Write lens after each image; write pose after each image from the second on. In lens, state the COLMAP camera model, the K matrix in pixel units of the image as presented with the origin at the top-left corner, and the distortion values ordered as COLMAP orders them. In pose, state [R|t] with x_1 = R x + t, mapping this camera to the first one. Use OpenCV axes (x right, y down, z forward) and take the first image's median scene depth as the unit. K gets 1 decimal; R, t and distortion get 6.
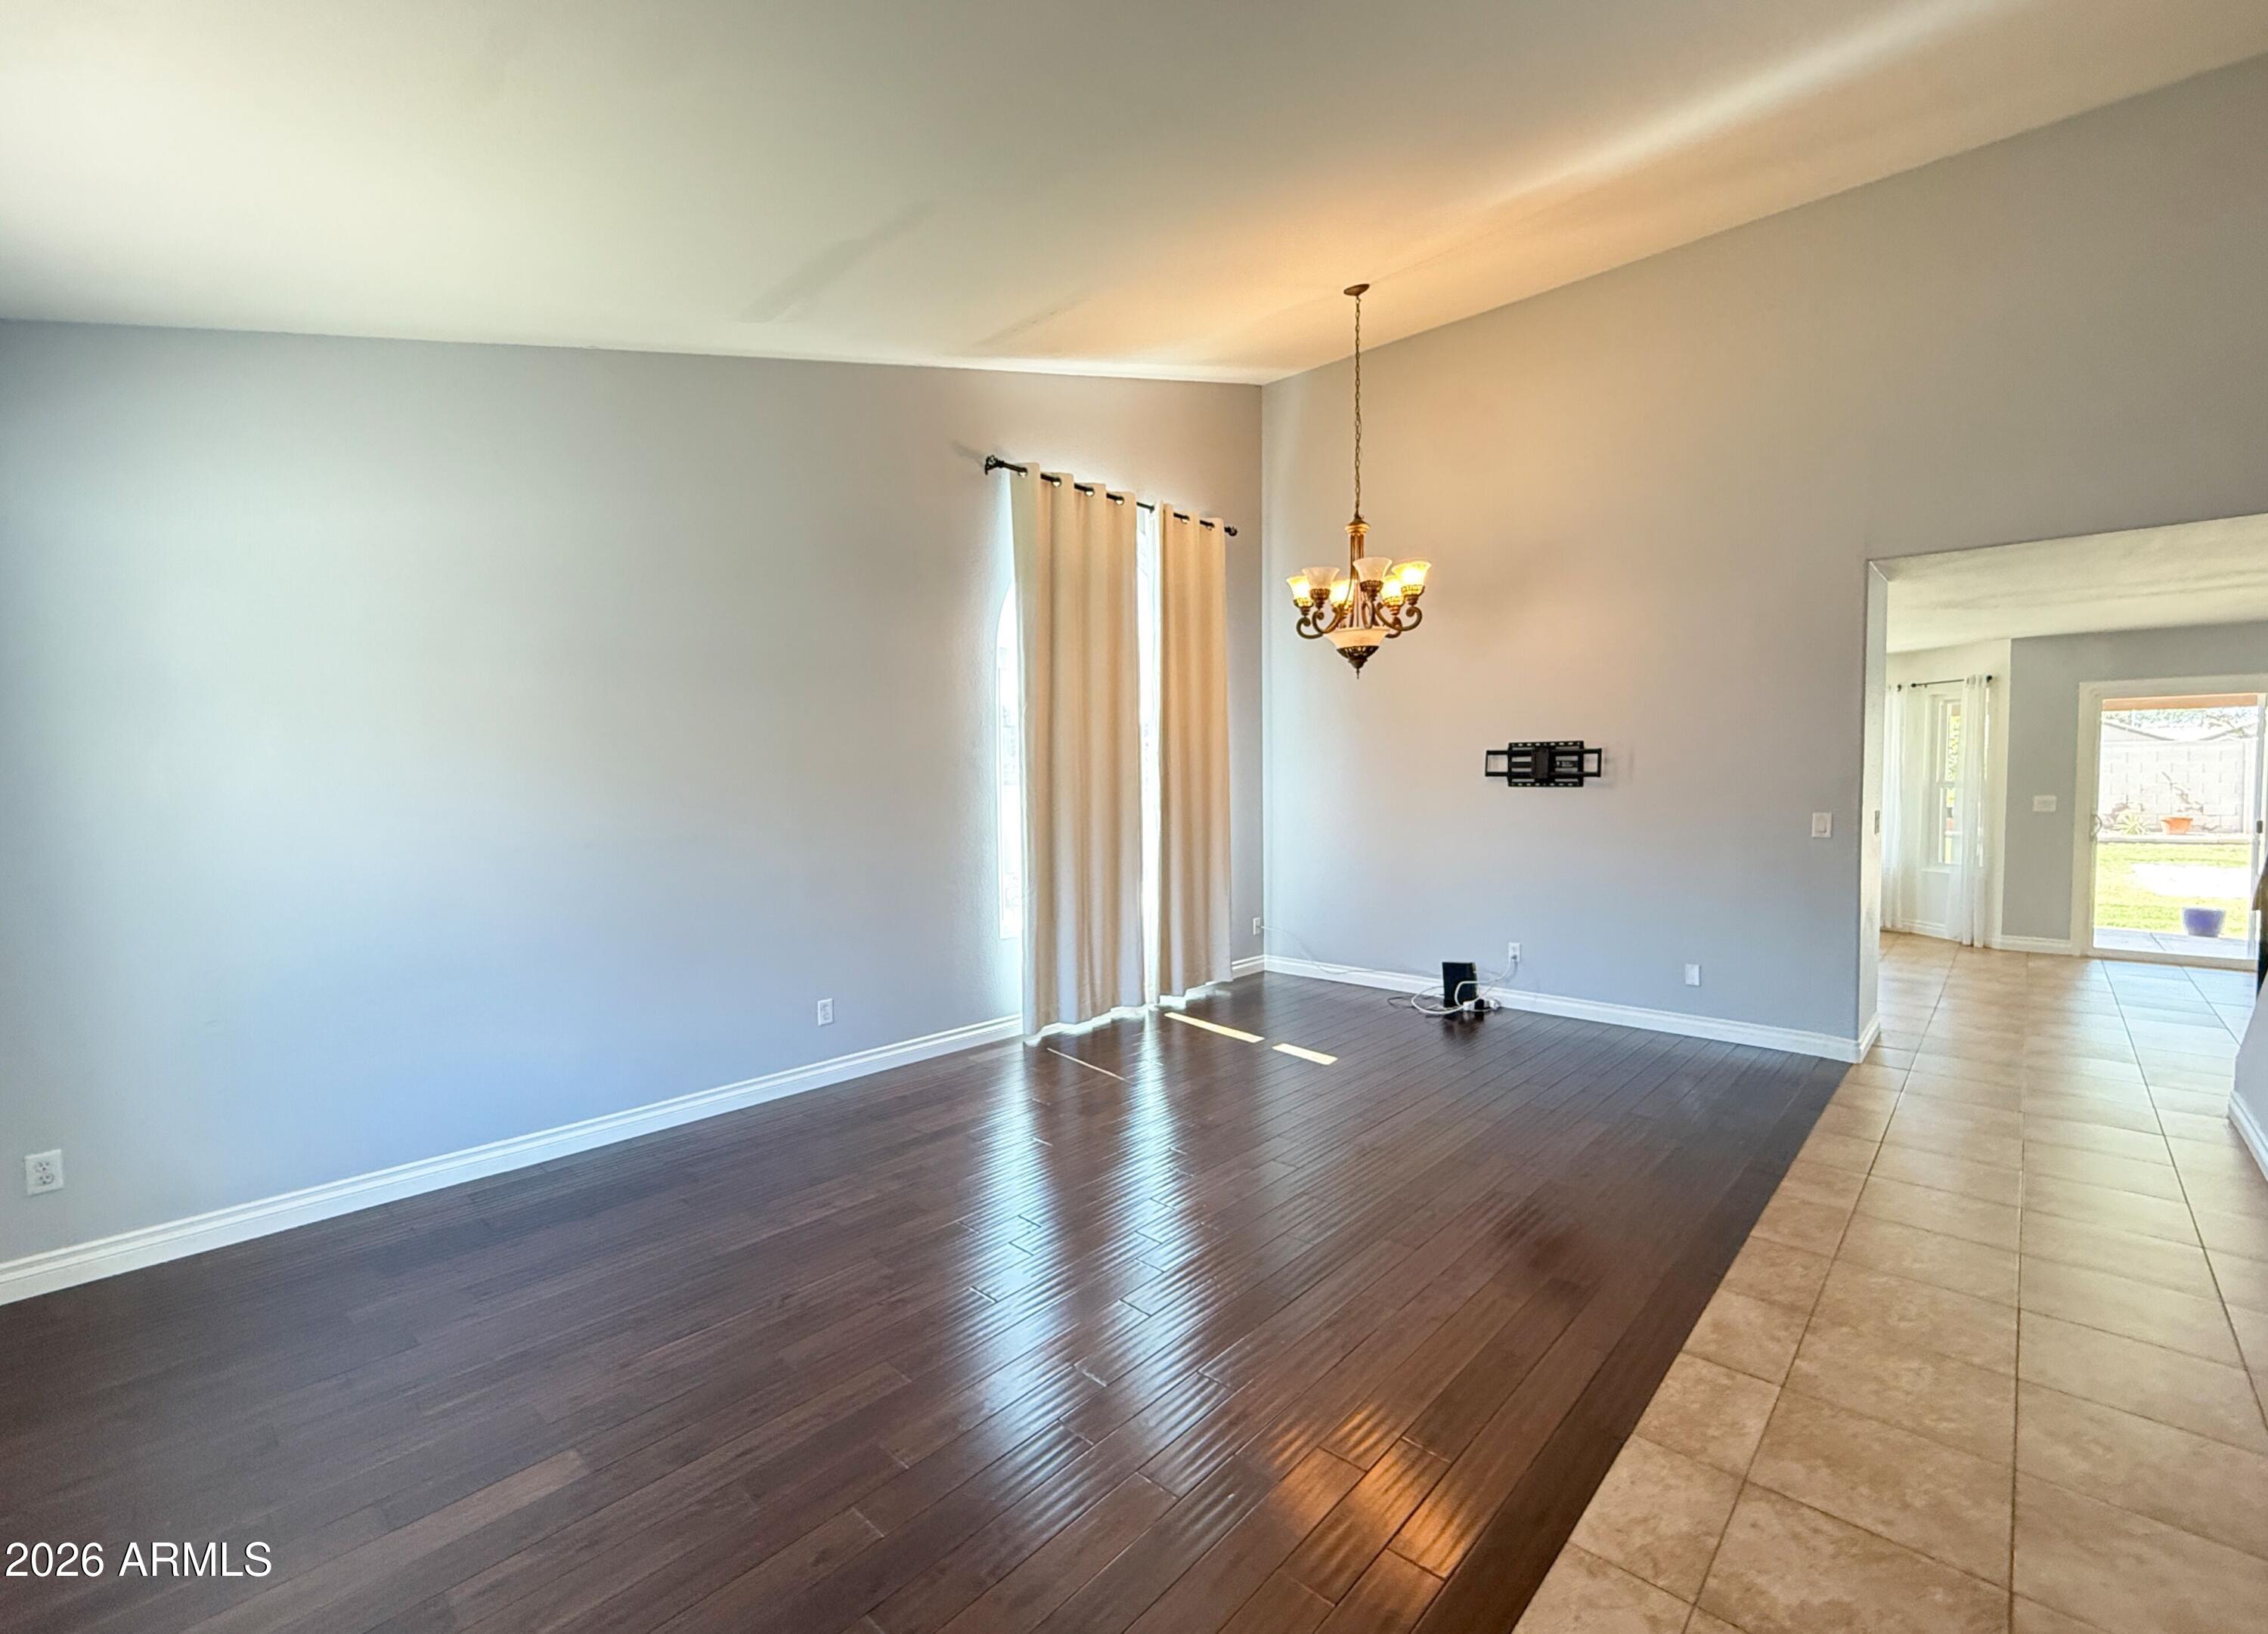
lens RADIAL K [[977.3, 0, 1134.0], [0, 977.3, 817.0], [0, 0, 1]] dist [-0.004988, -0.000271]
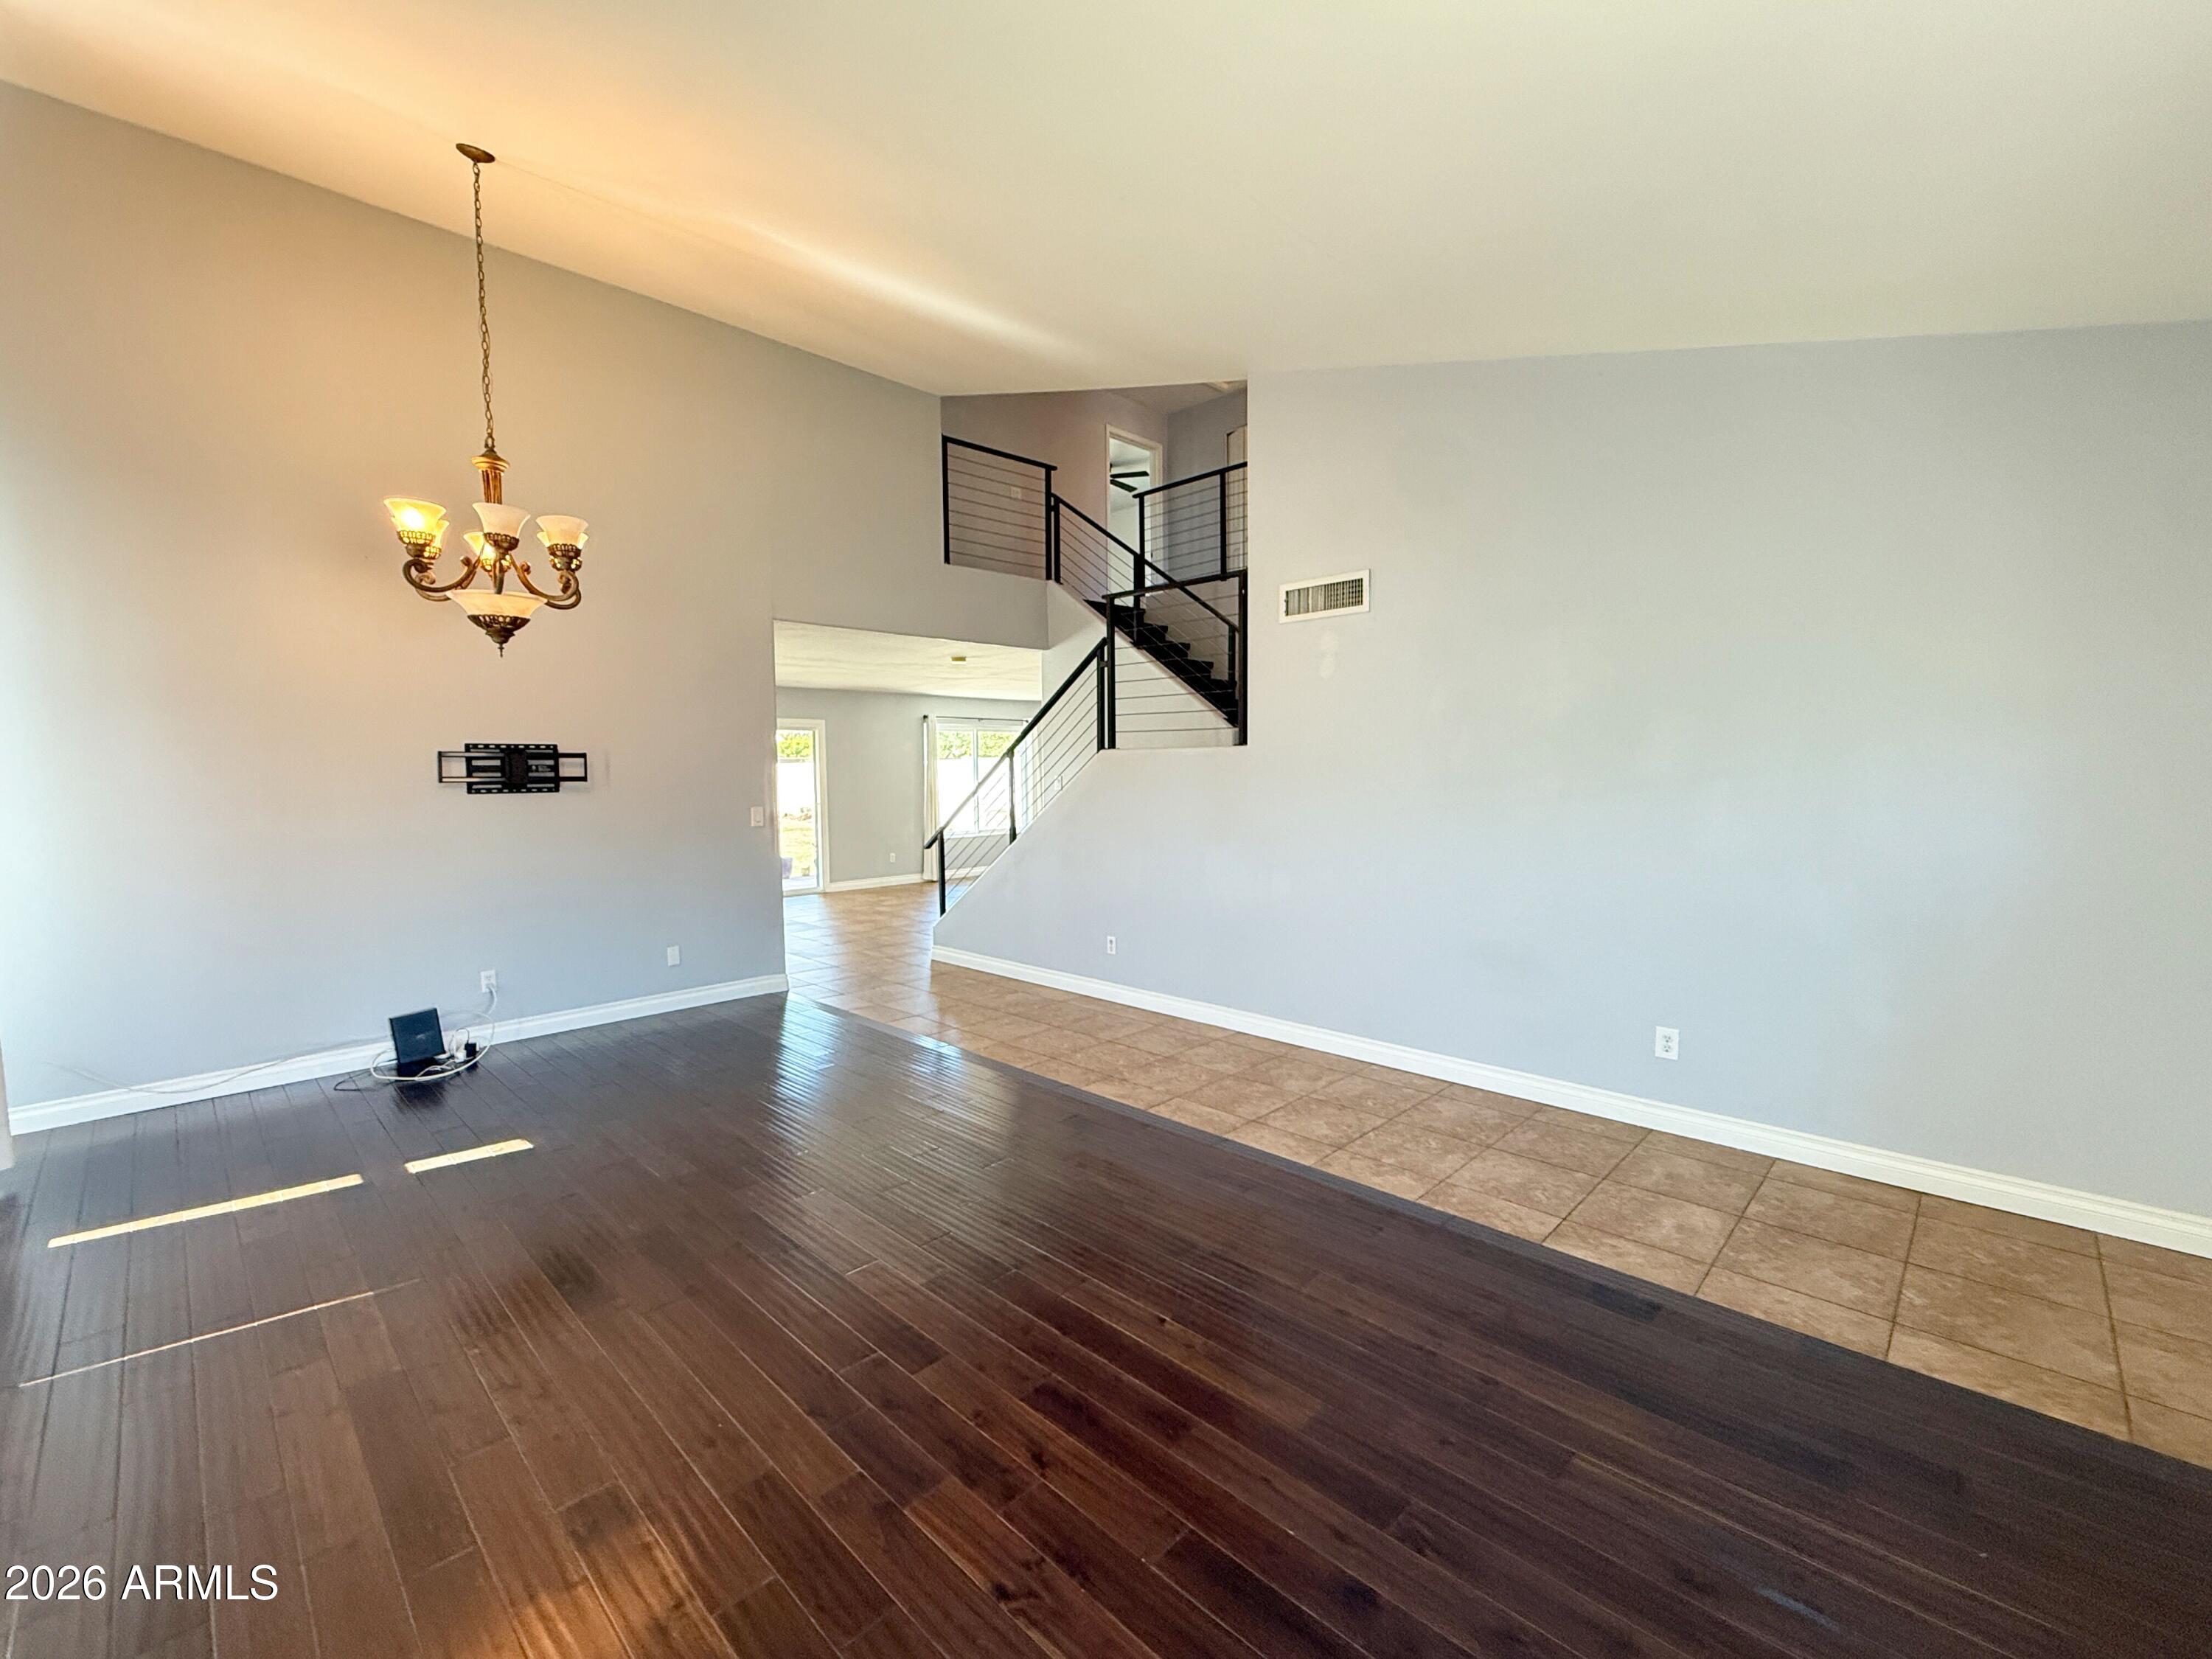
lens RADIAL K [[932.8, 0, 1106.0], [0, 932.8, 829.5], [0, 0, 1]] dist [-0.000810, 0.000207]
pose [[0.027230, -0.057435, 0.997978, -0.462773], [0.055545, 0.996893, 0.055857, -0.015608], [-0.998085, 0.053912, 0.030335, 0.442461]]
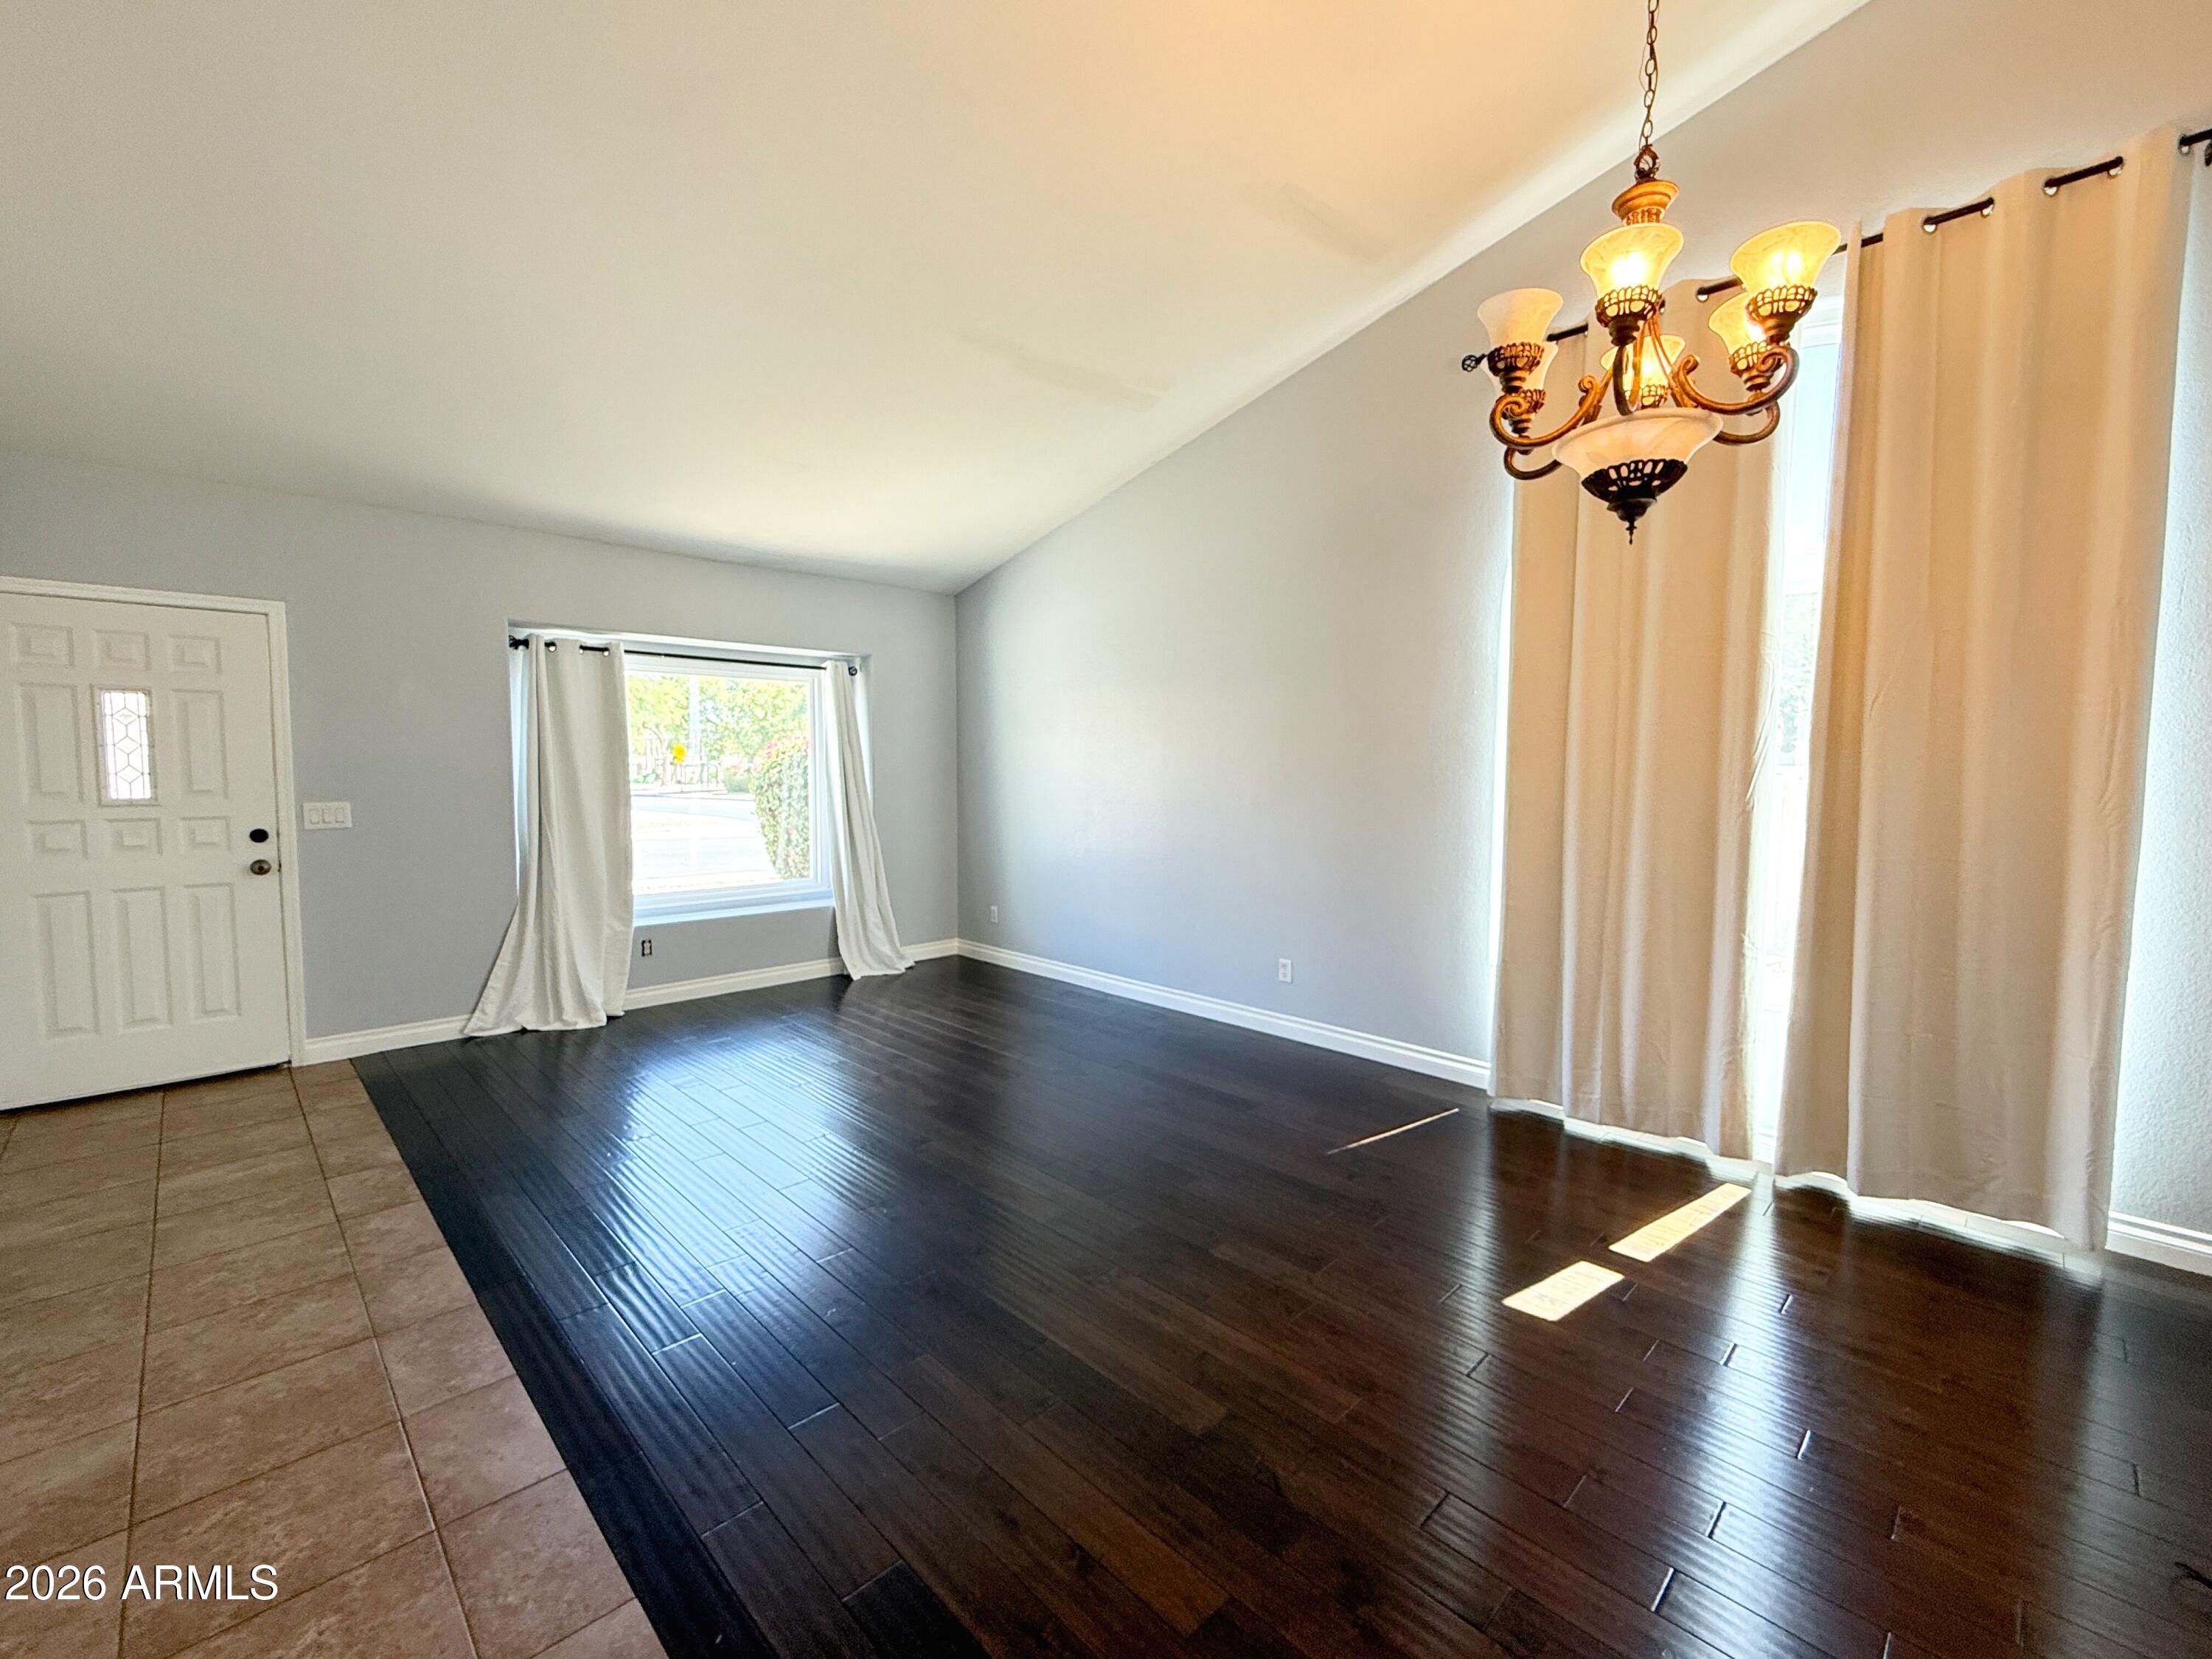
lens RADIAL K [[932.8, 0, 1106.0], [0, 932.8, 829.5], [0, 0, 1]] dist [-0.000810, 0.000207]
pose [[-0.051273, 0.081466, -0.995356, 0.614307], [-0.050424, 0.995185, 0.084050, -0.031870], [0.997411, 0.054499, -0.046918, 0.703021]]
